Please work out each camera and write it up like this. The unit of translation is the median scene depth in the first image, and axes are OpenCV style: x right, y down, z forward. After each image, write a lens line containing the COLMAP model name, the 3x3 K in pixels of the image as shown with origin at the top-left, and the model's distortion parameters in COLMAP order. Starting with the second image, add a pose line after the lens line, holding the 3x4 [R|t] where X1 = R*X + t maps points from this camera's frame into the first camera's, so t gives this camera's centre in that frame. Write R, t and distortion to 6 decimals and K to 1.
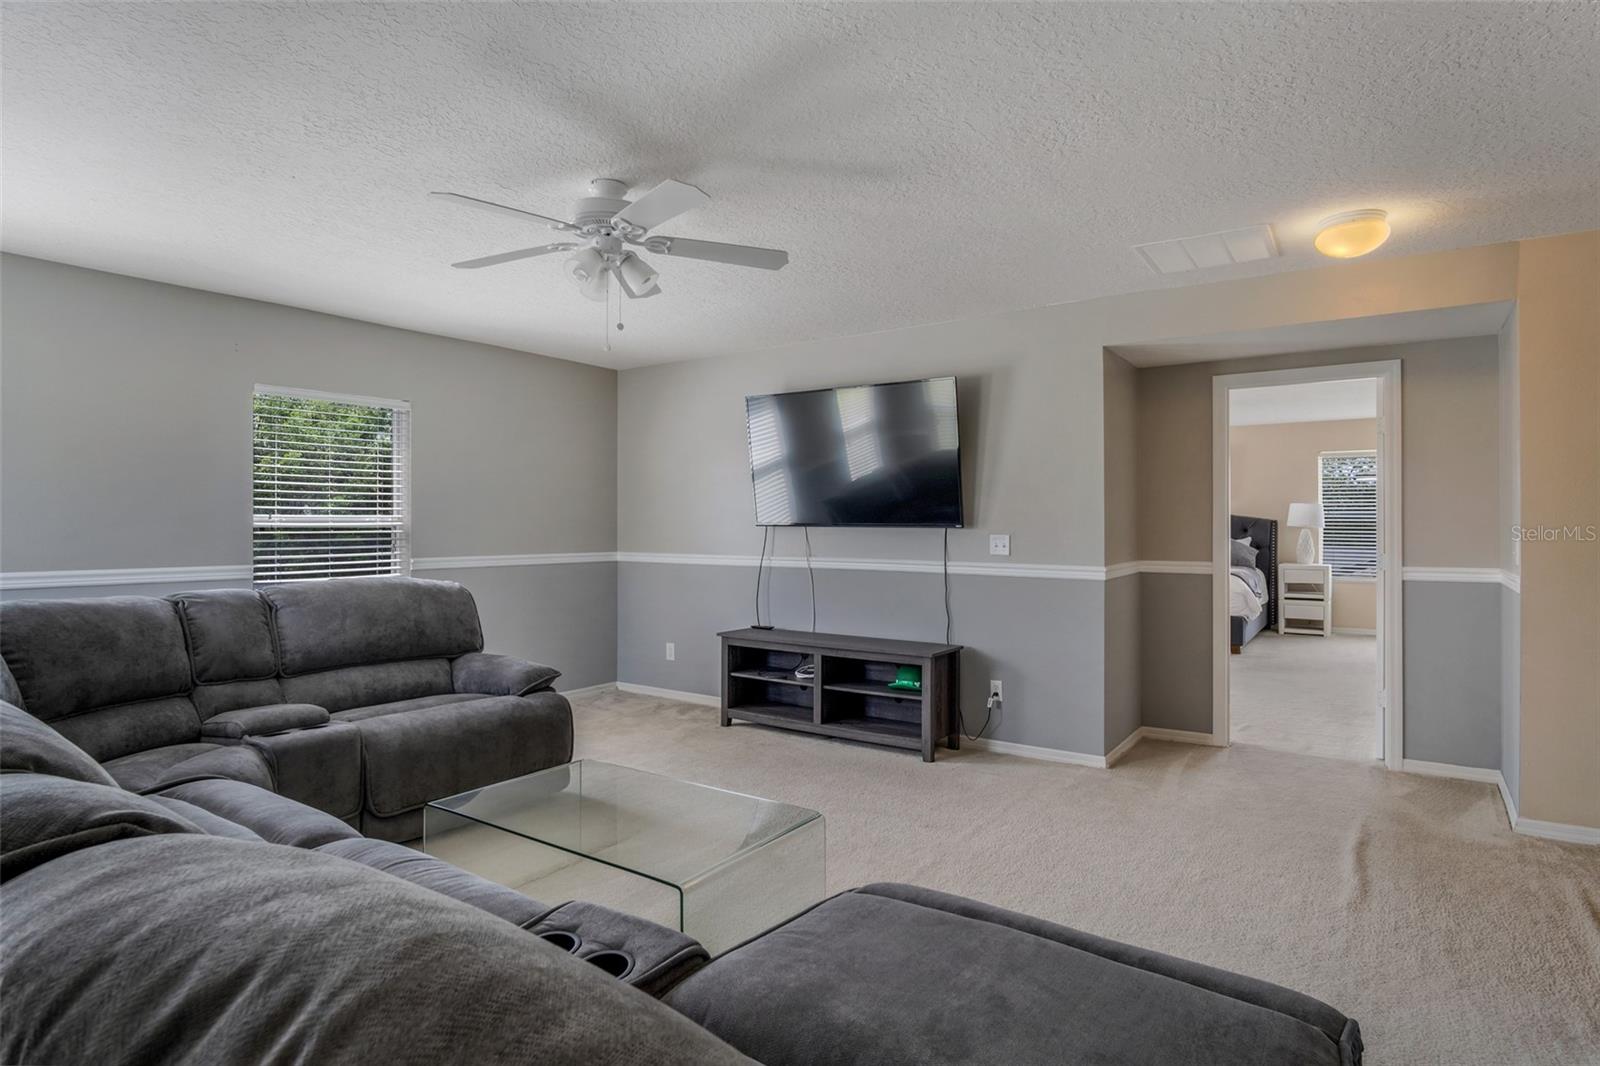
lens RADIAL K [[868.4, 0, 797.3], [0, 868.4, 528.7], [0, 0, 1]] dist [-0.008802, -0.000905]
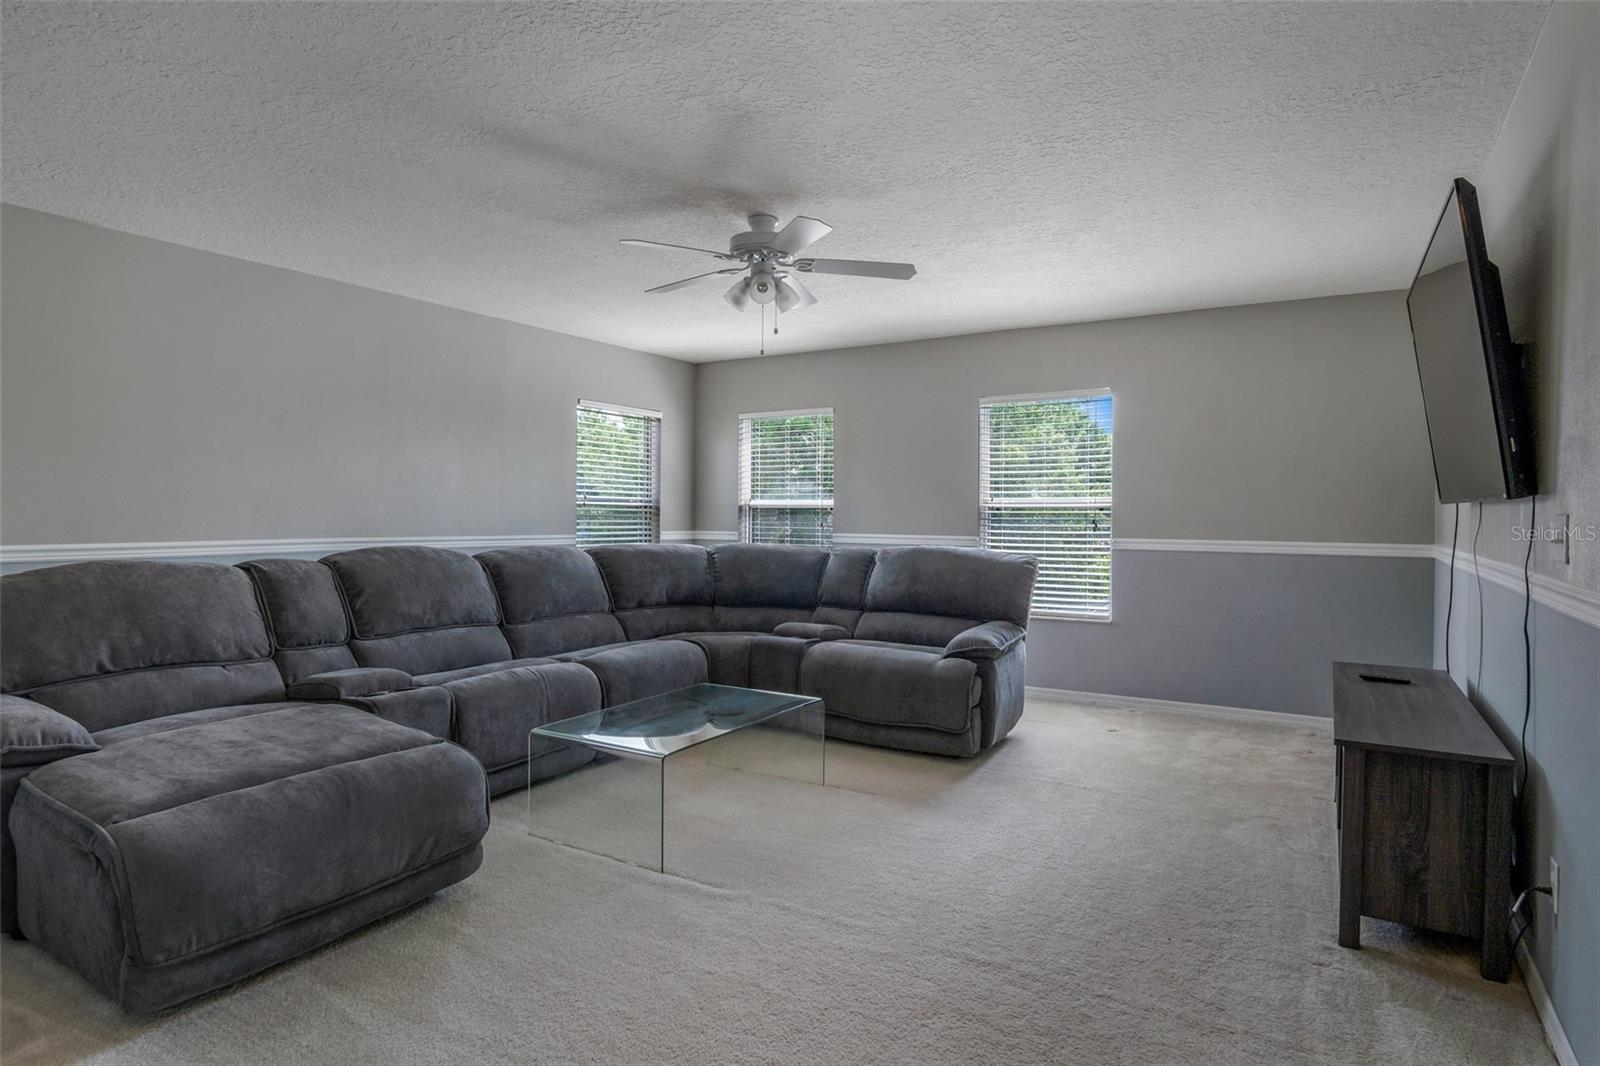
lens RADIAL K [[868.4, 0, 797.2], [0, 868.4, 526.2], [0, 0, 1]] dist [-0.008802, -0.000905]
pose [[0.047239, 0.013693, -0.998790, 0.675221], [-0.013410, 0.999825, 0.013073, 0.013317], [0.998794, 0.012777, 0.047414, 0.662262]]
